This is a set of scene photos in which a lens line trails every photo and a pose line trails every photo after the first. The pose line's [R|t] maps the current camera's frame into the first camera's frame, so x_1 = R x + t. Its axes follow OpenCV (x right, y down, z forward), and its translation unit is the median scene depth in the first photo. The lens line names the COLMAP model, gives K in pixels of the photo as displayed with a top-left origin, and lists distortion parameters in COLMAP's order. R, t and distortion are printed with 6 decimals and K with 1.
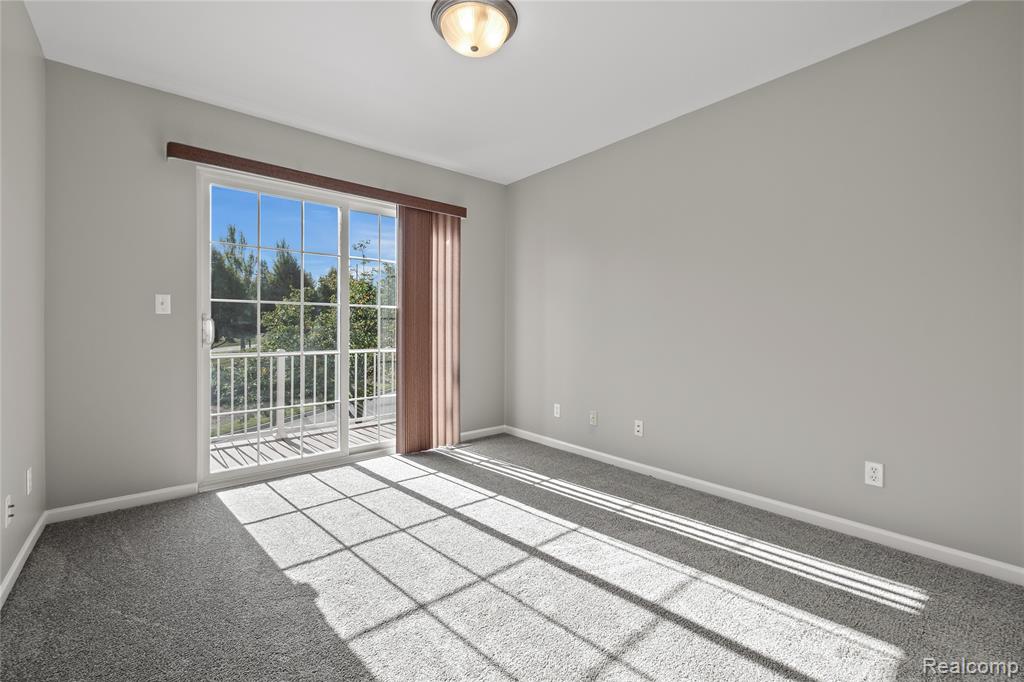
lens RADIAL K [[446.0, 0, 514.5], [0, 446.0, 337.0], [0, 0, 1]] dist [0.009286, 0.000452]
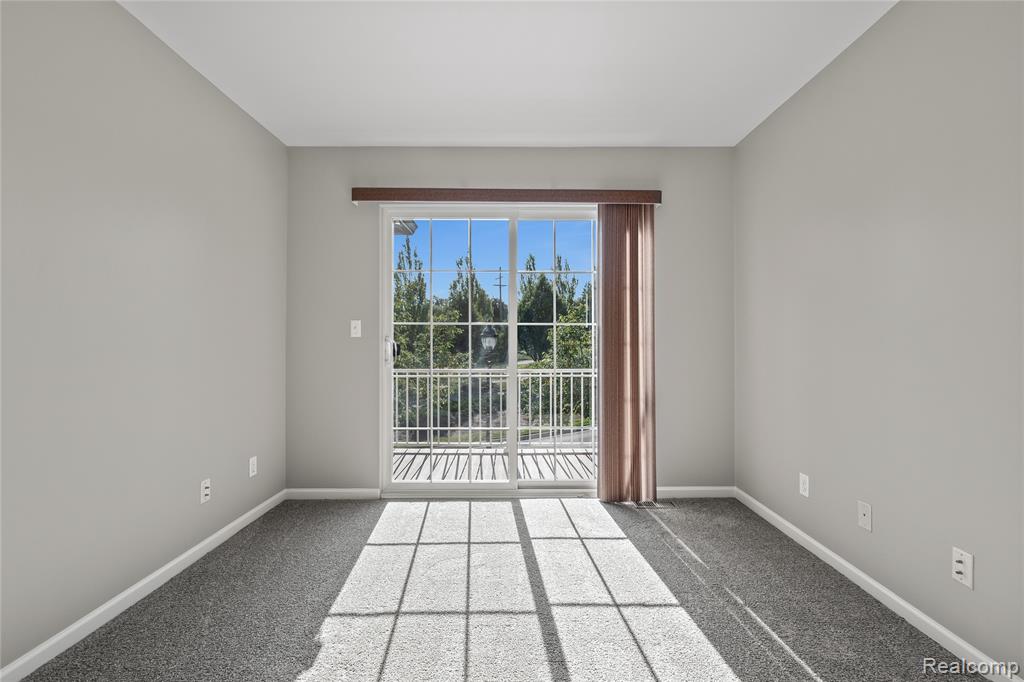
lens RADIAL K [[446.0, 0, 509.7], [0, 446.0, 339.6], [0, 0, 1]] dist [0.009286, 0.000452]
pose [[0.762143, -0.004262, -0.647395, 0.232688], [-0.011363, 0.999736, -0.019959, -0.022621], [0.647309, 0.022568, 0.761893, 0.330926]]
